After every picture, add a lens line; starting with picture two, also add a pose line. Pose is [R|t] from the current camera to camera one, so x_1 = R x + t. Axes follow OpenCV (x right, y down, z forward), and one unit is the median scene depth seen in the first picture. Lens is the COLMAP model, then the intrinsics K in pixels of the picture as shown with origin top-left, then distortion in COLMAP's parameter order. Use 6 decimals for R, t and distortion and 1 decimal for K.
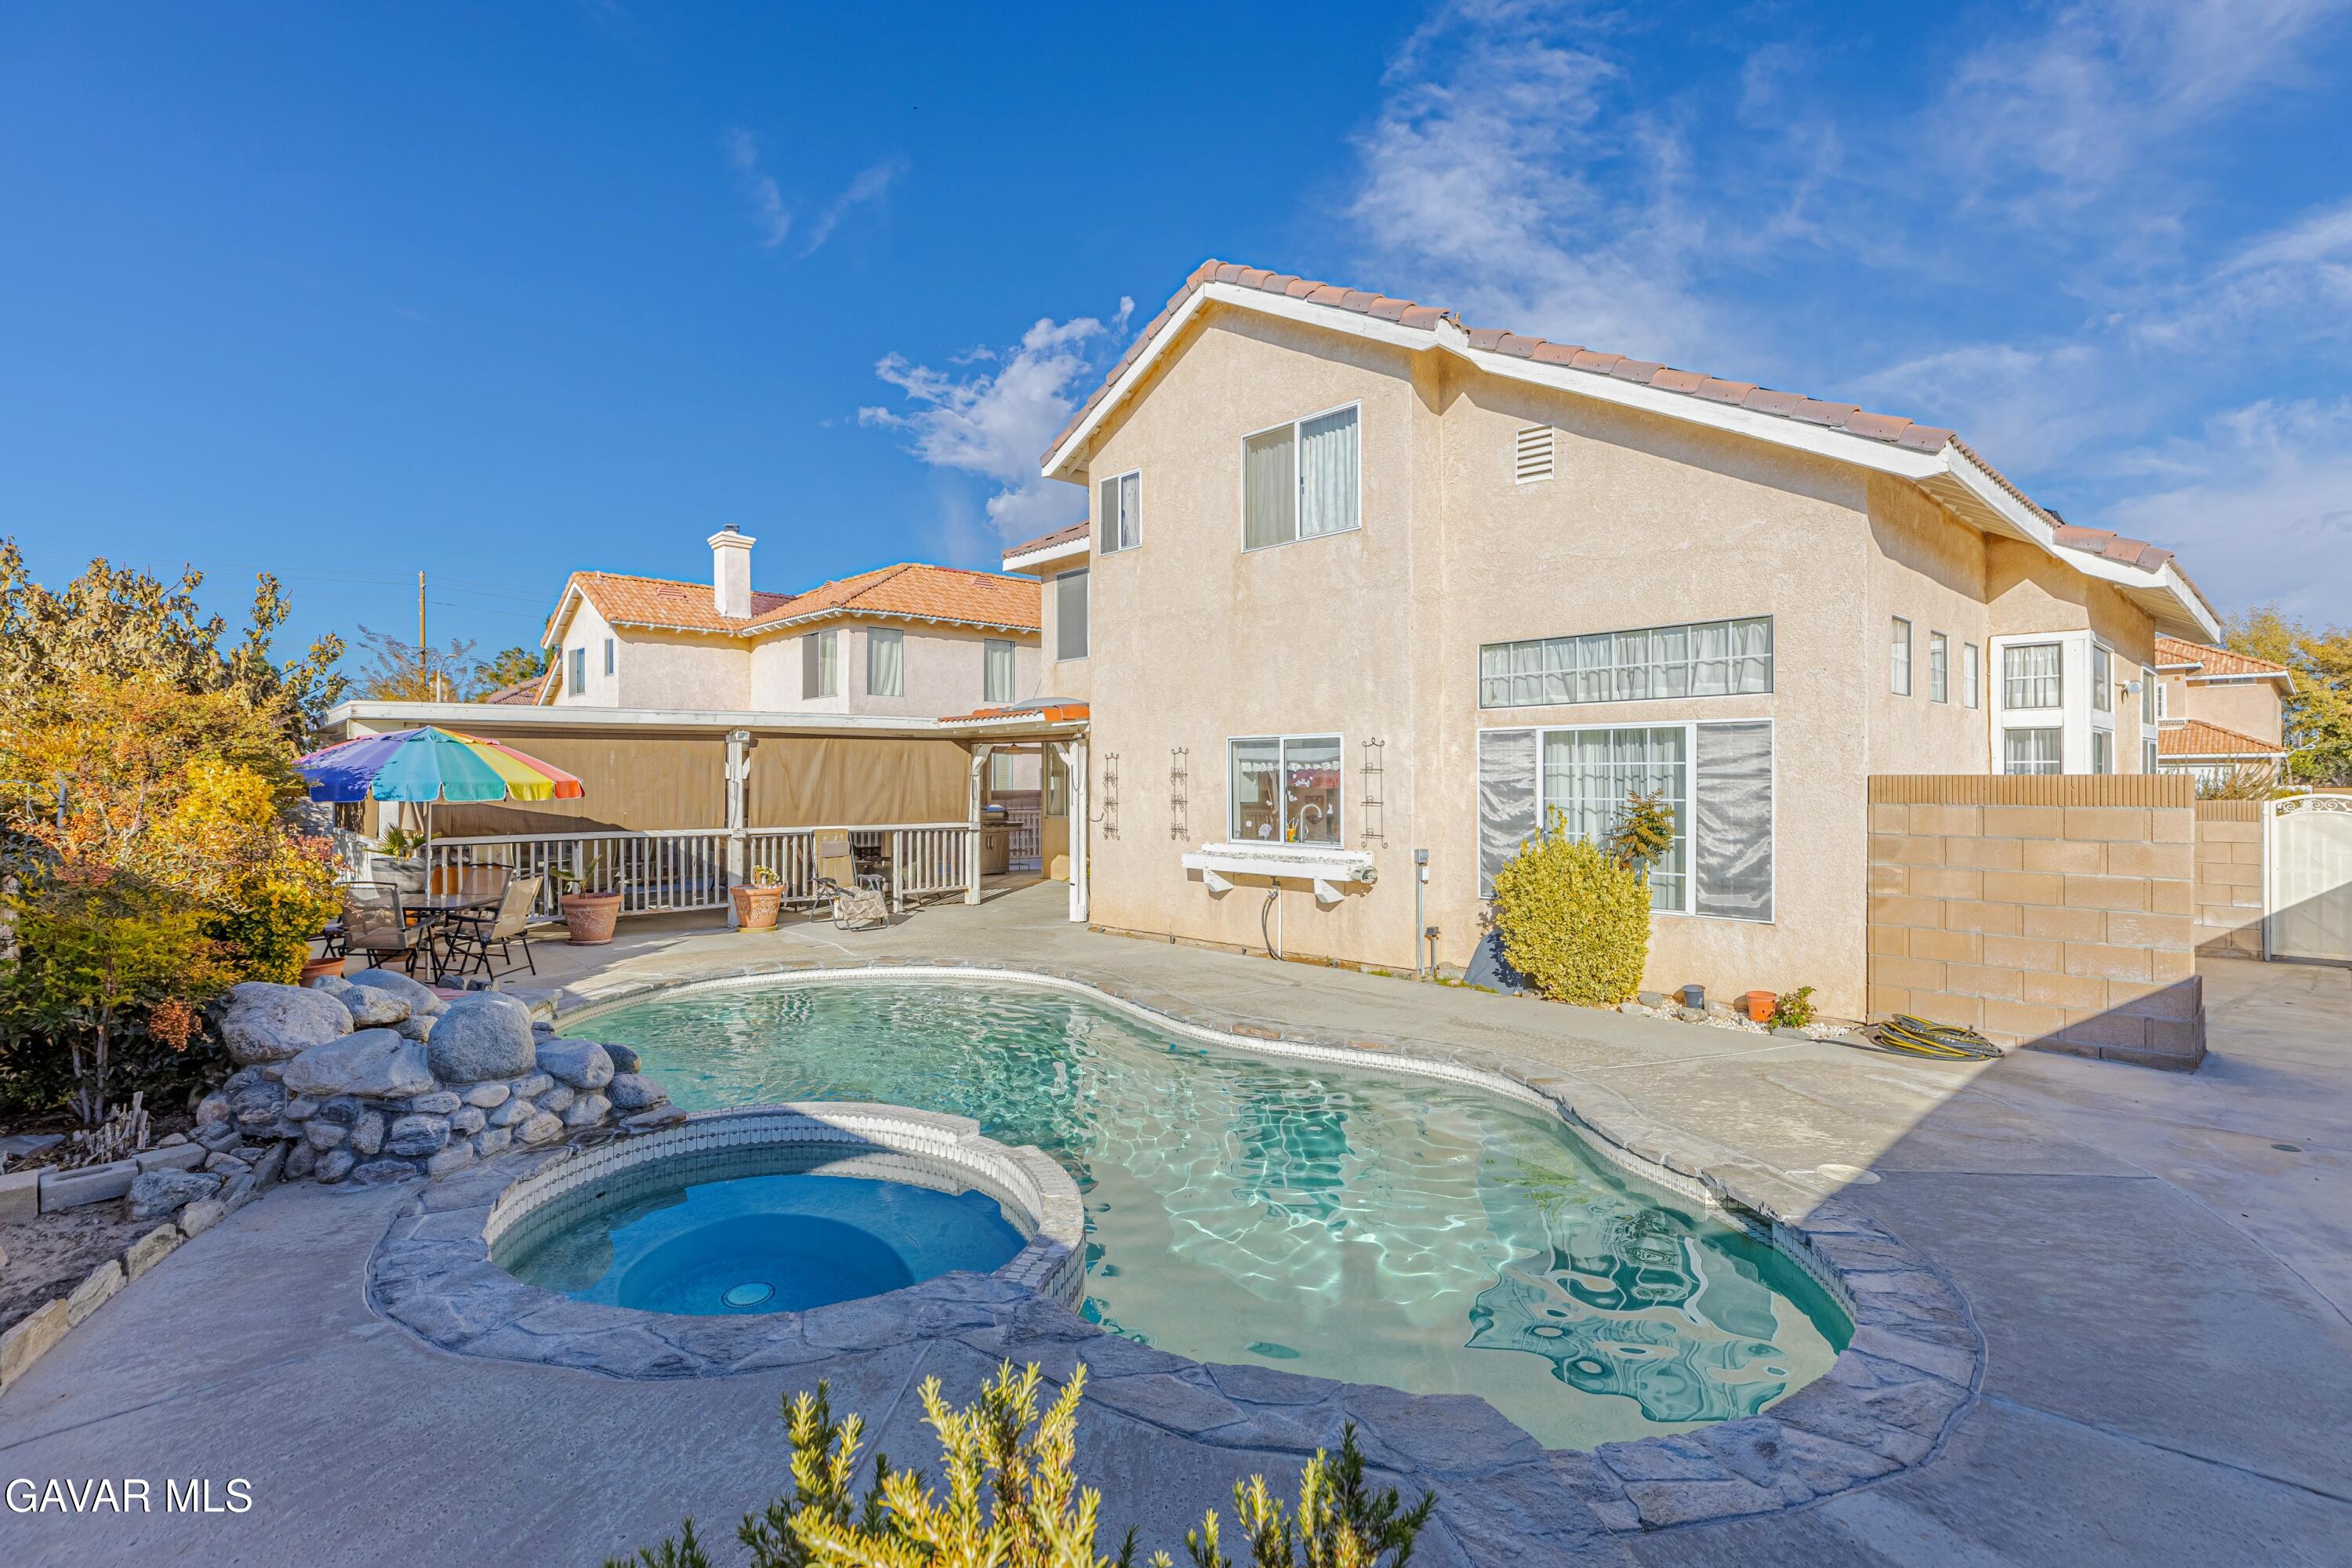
lens RADIAL K [[1163.2, 0, 1176.0], [0, 1163.2, 779.4], [0, 0, 1]] dist [-0.004287, -0.000643]
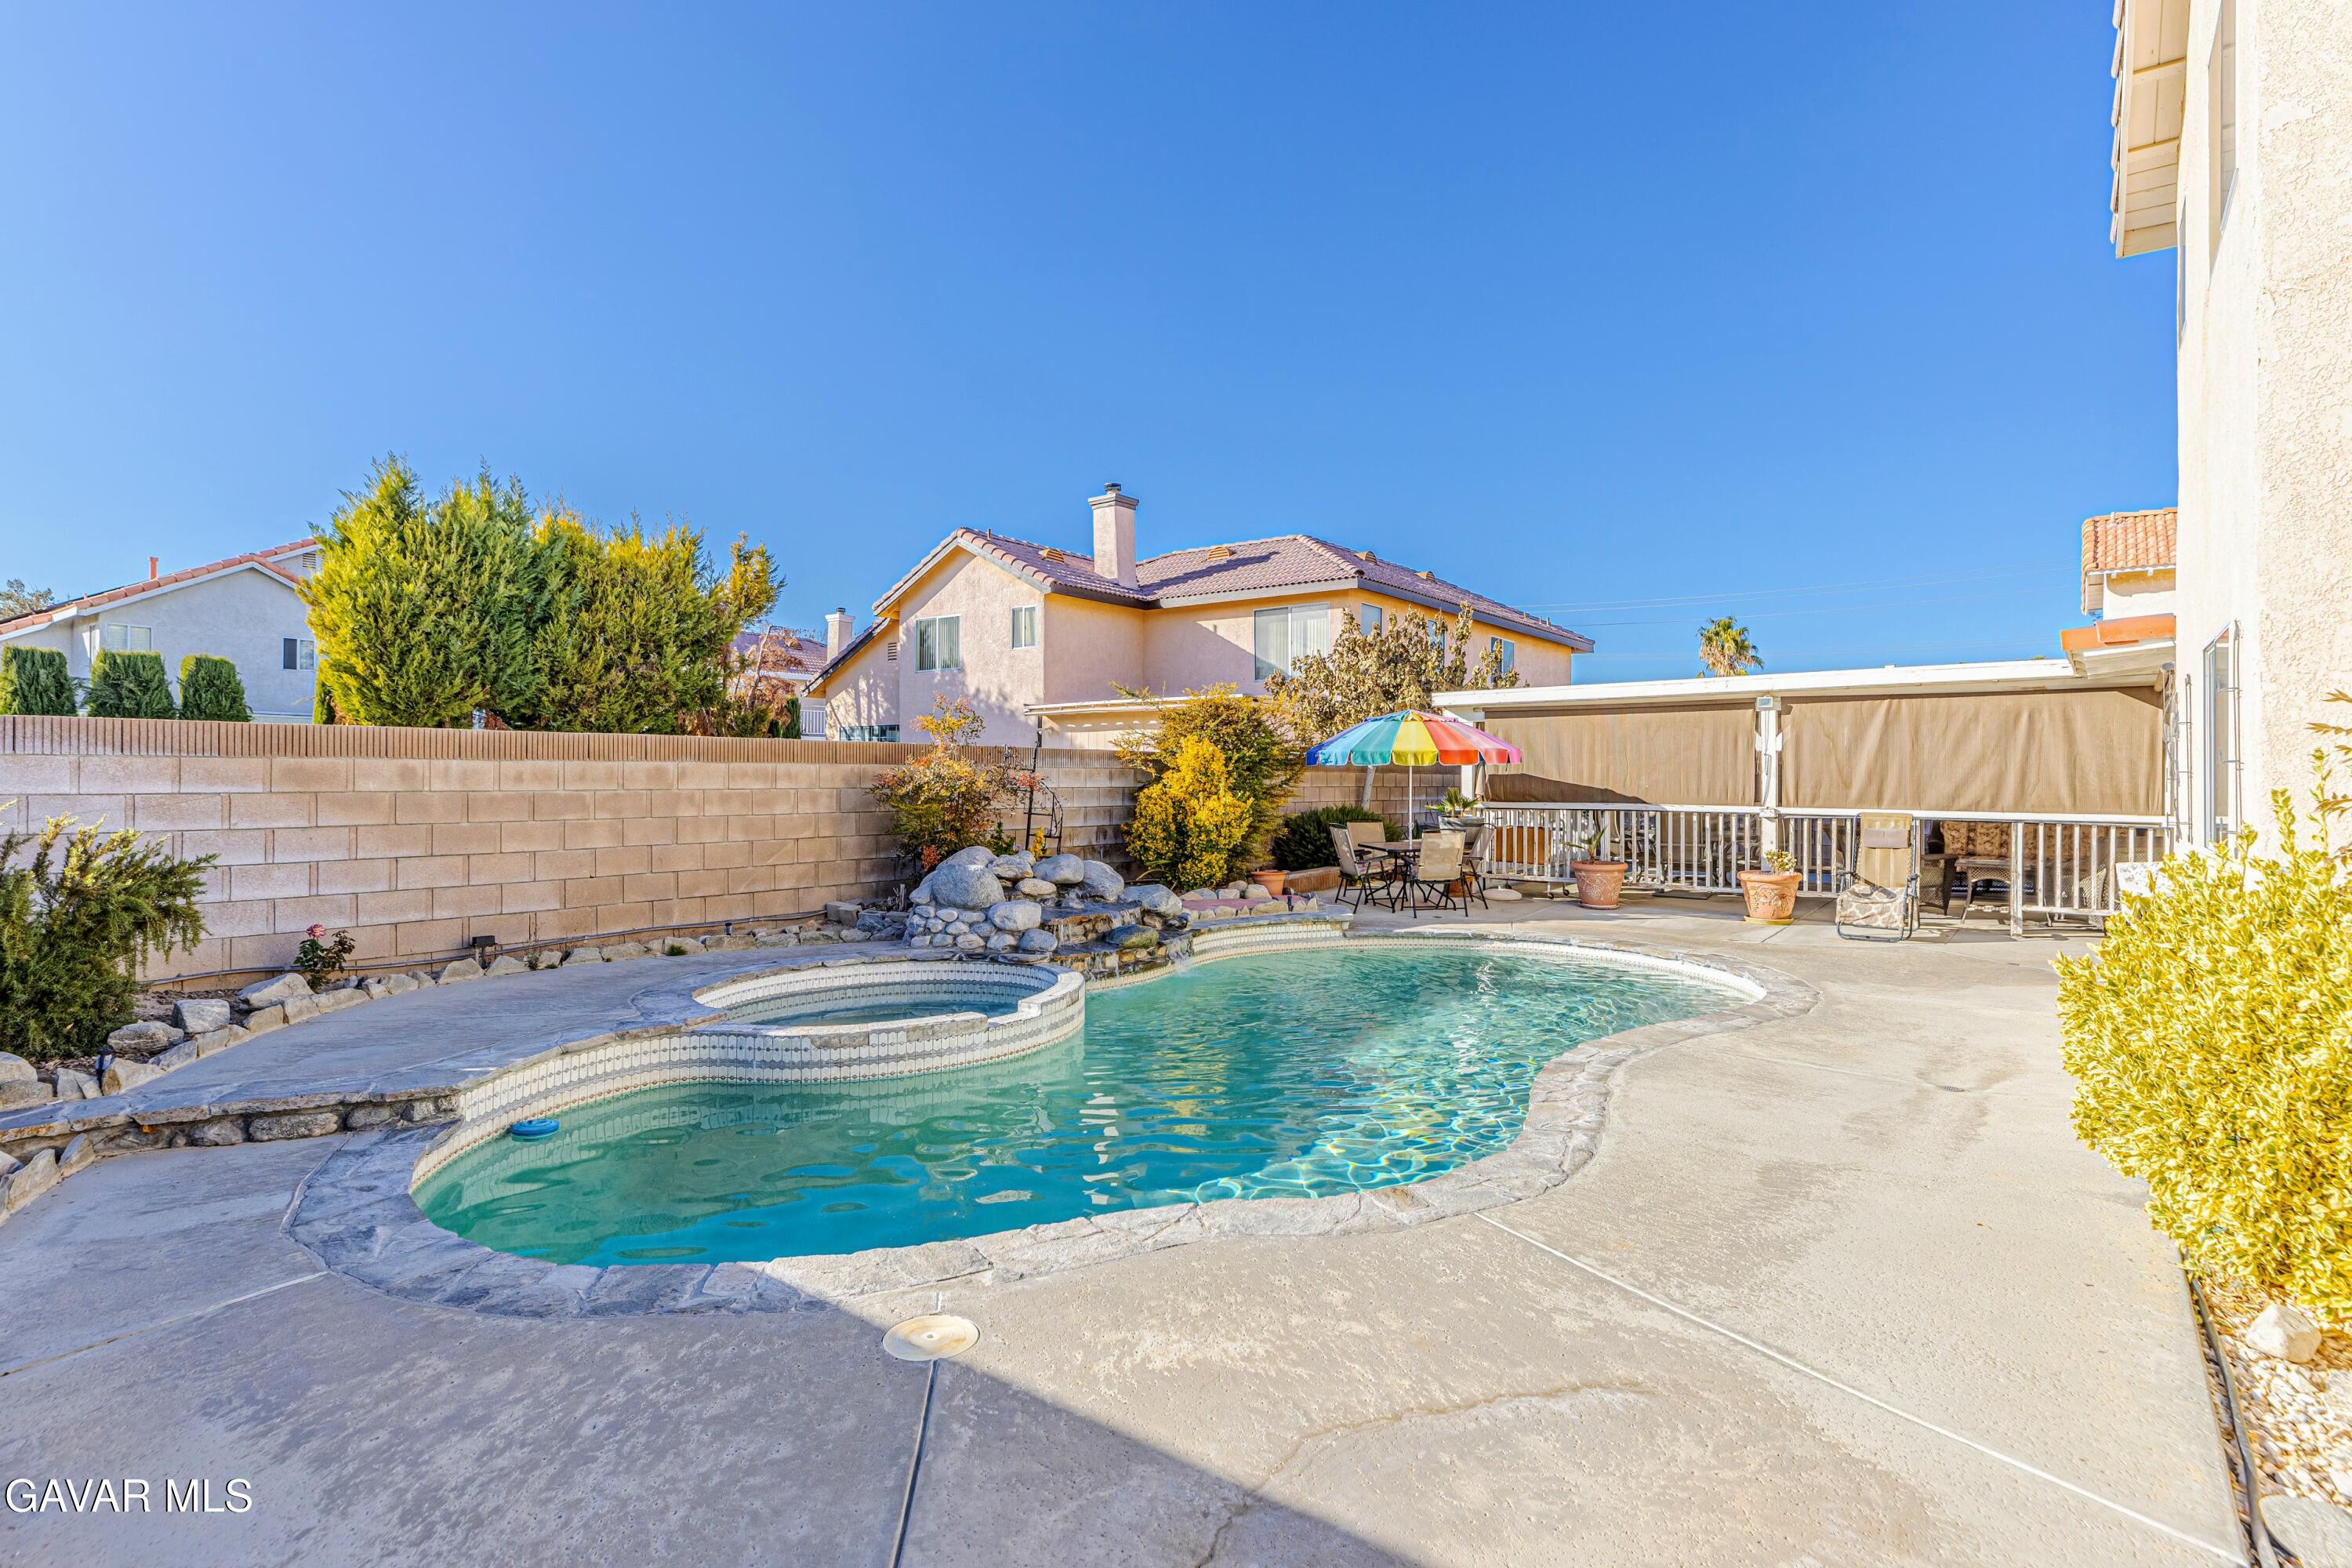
lens RADIAL K [[1212.1, 0, 1176.4], [0, 1212.1, 781.9], [0, 0, 1]] dist [0.001966, 0.000479]
pose [[0.110937, 0.000557, -0.993827, 0.513754], [-0.006346, 0.999980, -0.000148, 0.026254], [0.993807, 0.006324, 0.110938, 0.452373]]
